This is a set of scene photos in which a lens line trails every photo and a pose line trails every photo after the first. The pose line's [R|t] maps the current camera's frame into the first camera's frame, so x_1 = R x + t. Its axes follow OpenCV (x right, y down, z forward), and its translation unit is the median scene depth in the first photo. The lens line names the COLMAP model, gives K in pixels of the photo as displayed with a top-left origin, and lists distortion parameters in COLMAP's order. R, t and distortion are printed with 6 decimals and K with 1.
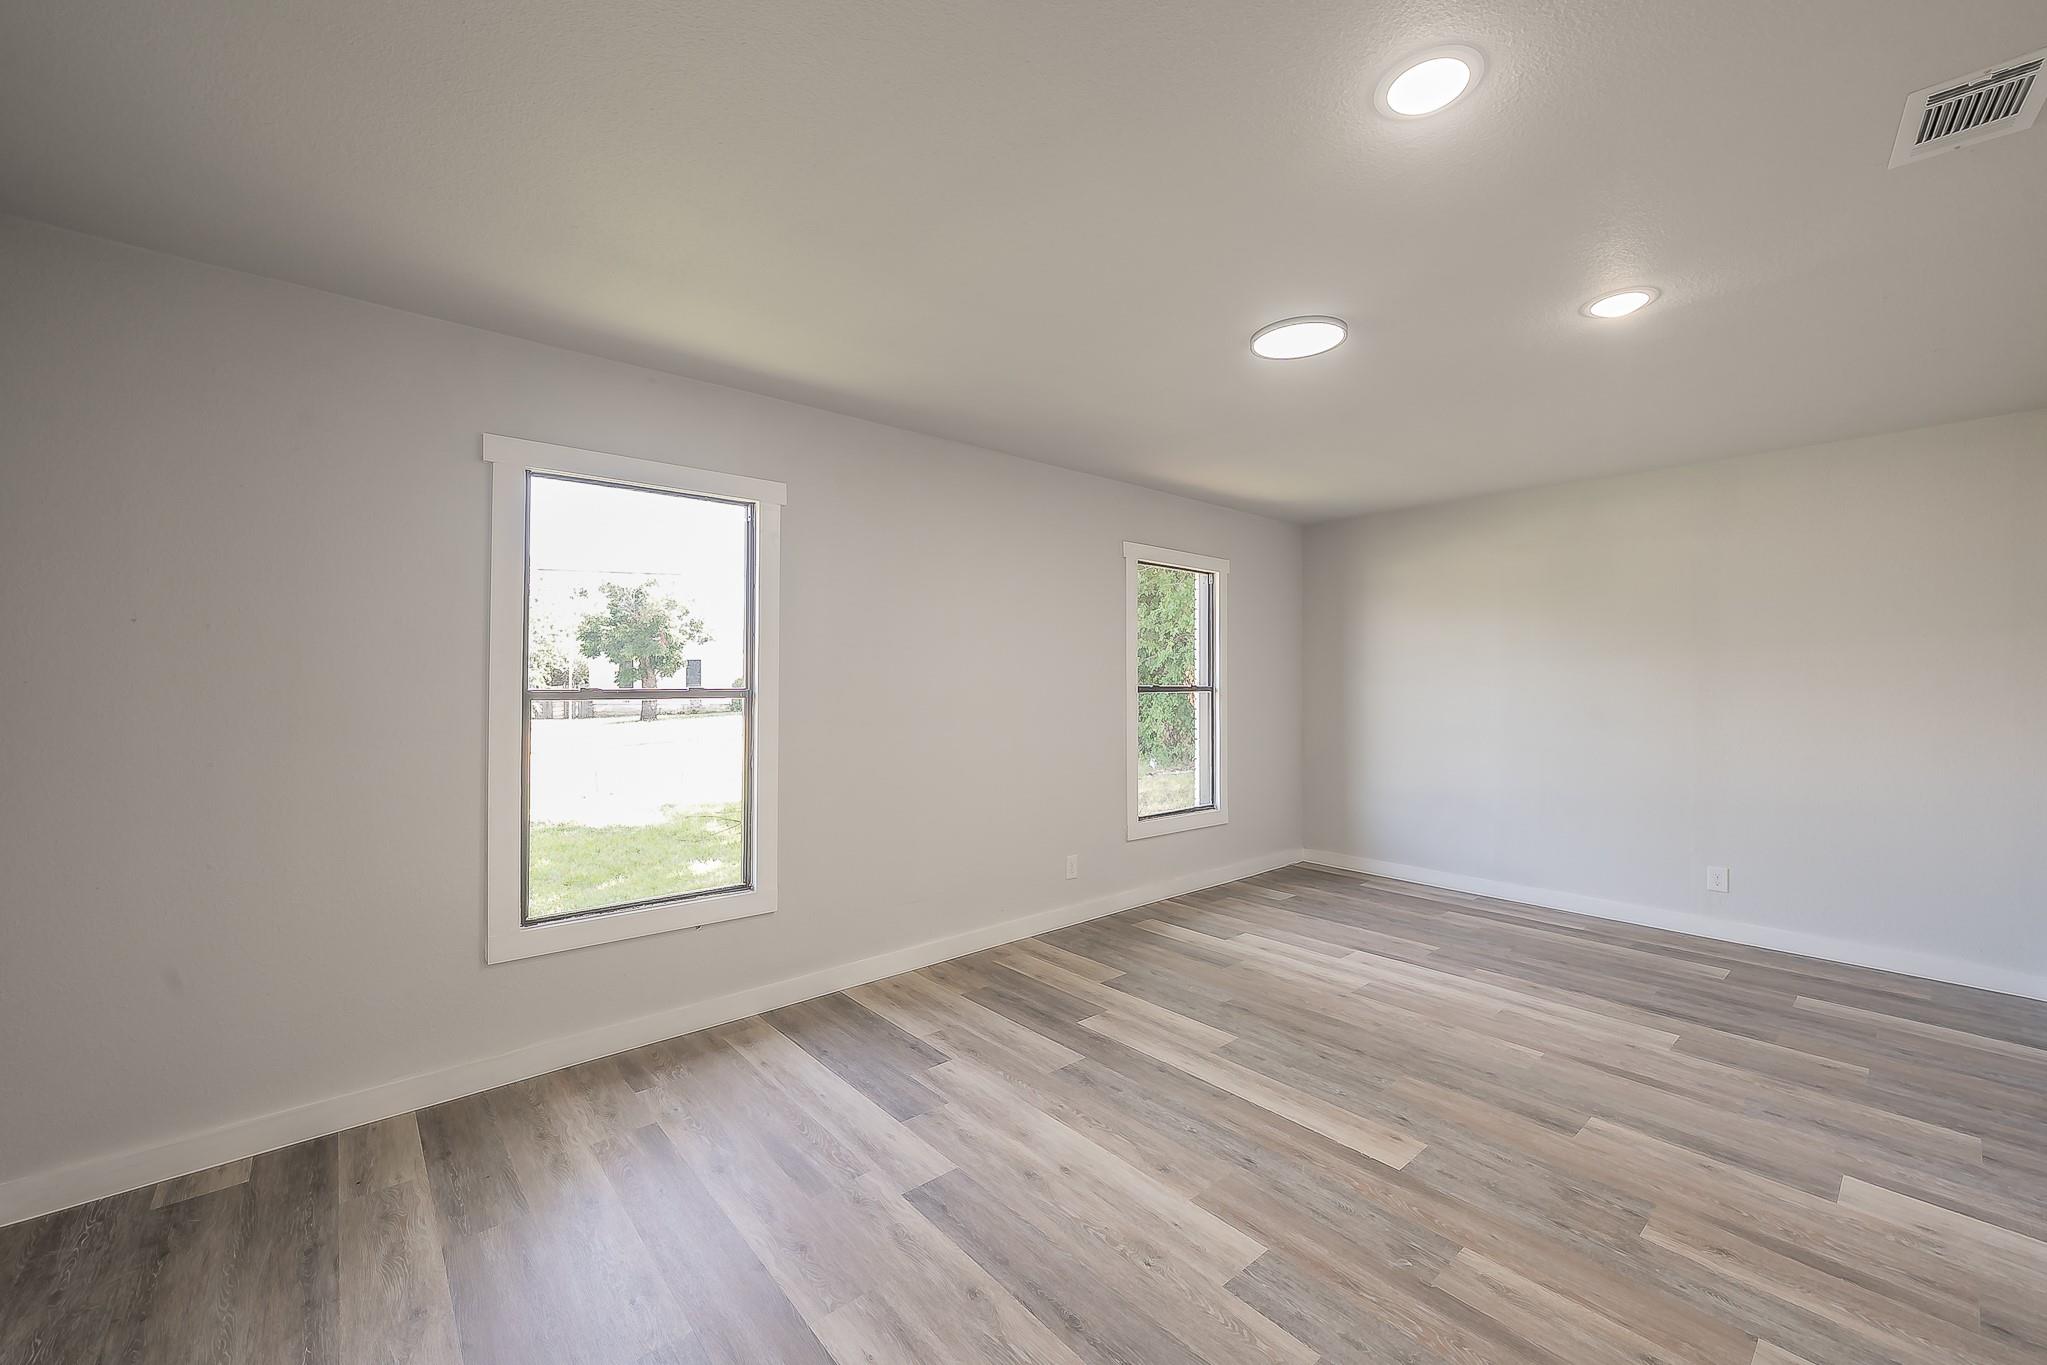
lens RADIAL K [[801.9, 0, 1022.0], [0, 801.9, 670.9], [0, 0, 1]] dist [-0.001025, 0.000376]
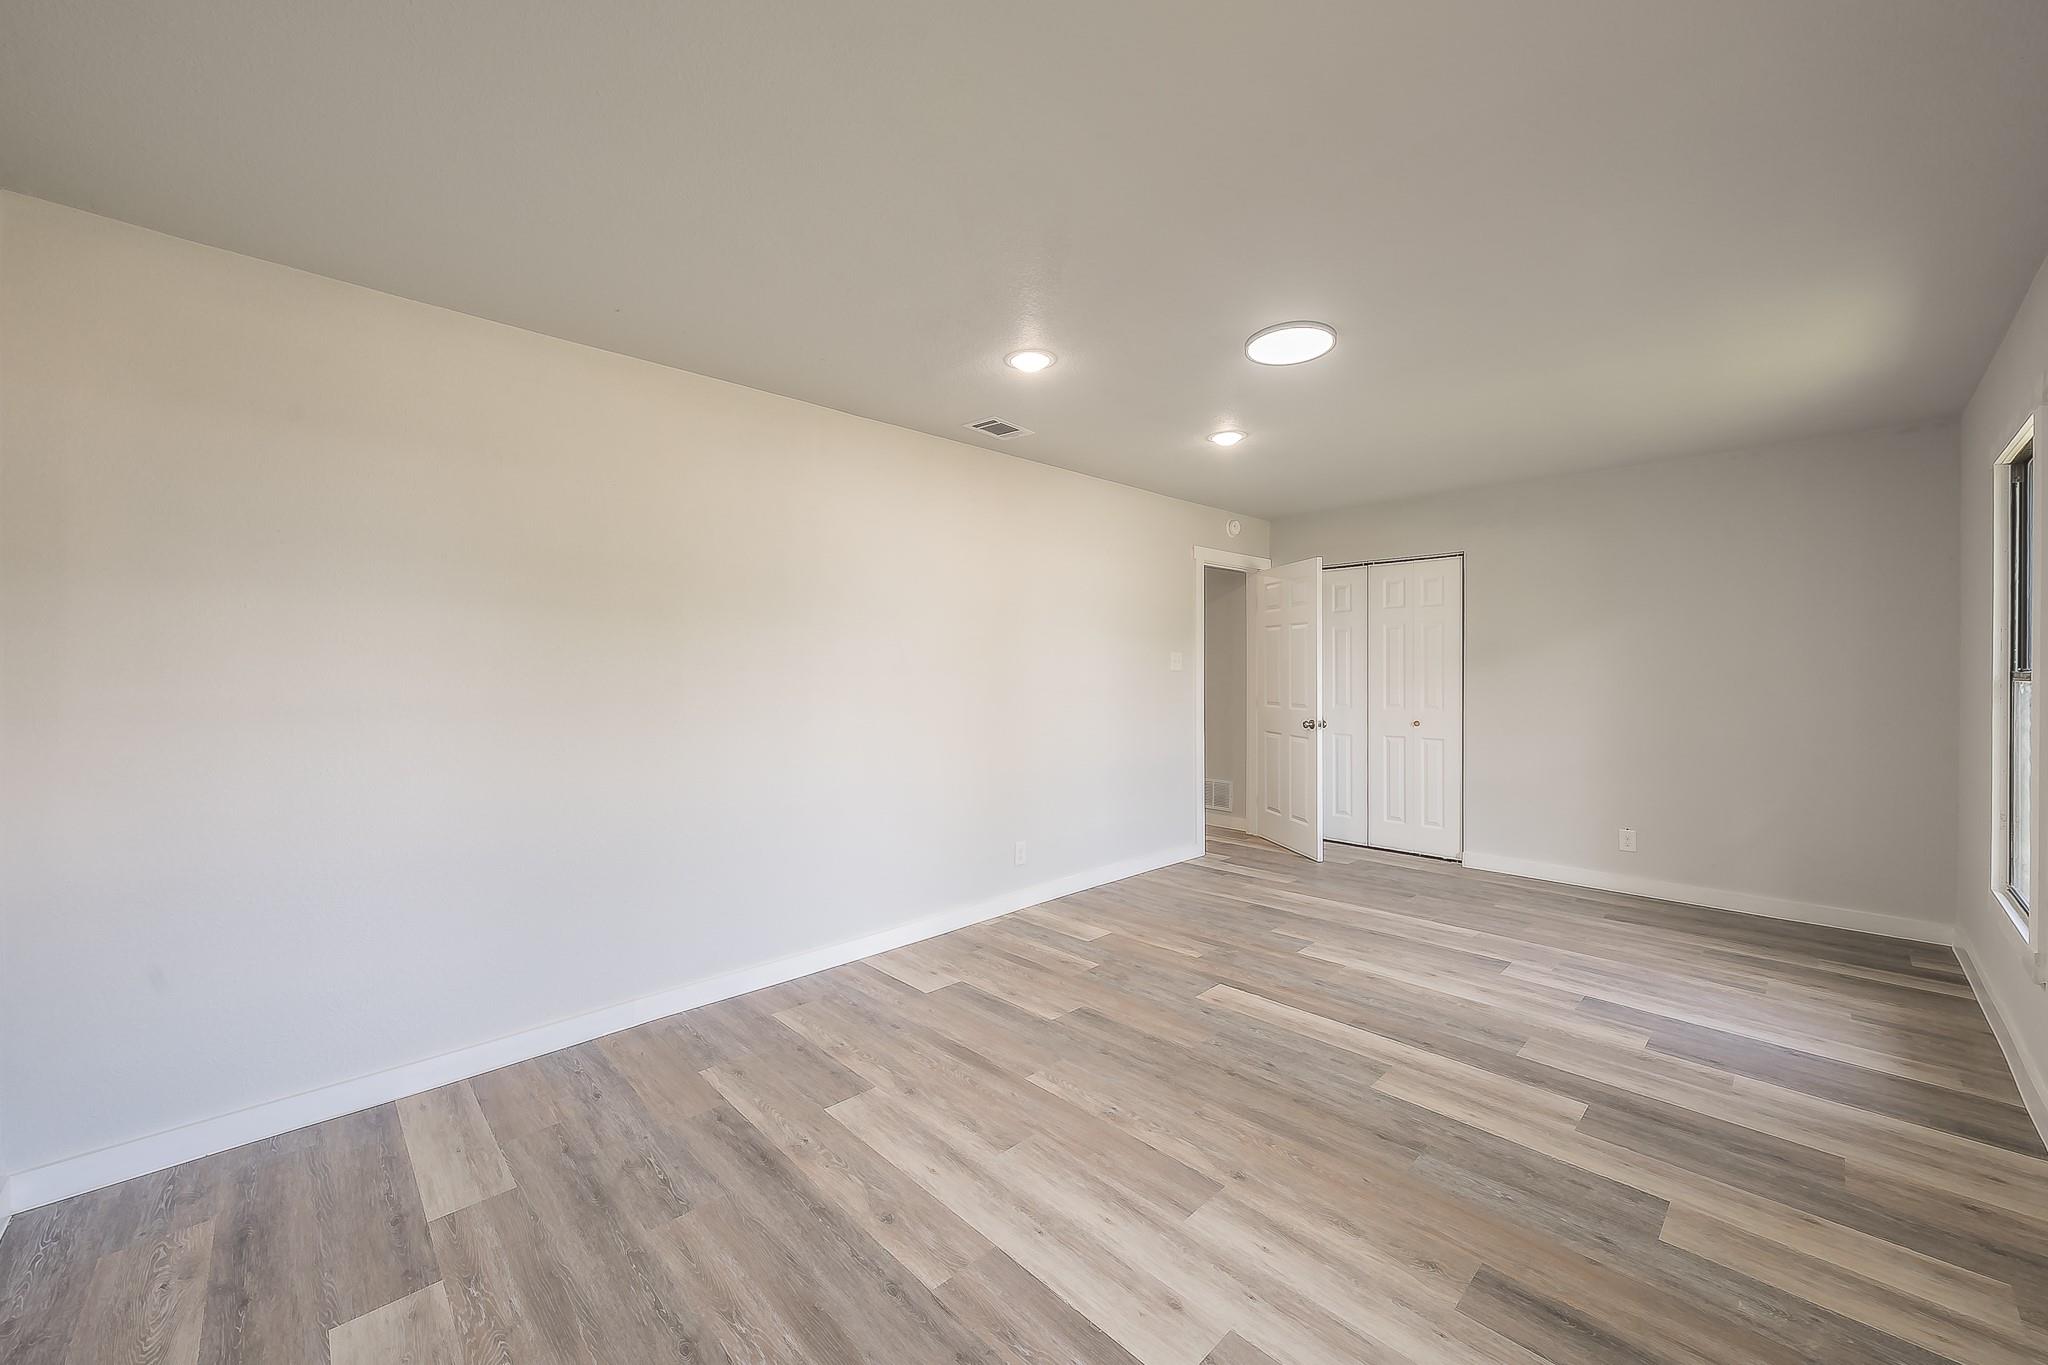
lens RADIAL K [[776.8, 0, 1020.5], [0, 776.8, 684.4], [0, 0, 1]] dist [-0.000024, -0.000135]
pose [[-0.998648, 0.001694, -0.051953, 0.756716], [0.001623, 0.999998, 0.001404, 0.044322], [0.051955, 0.001317, -0.998649, 2.005051]]
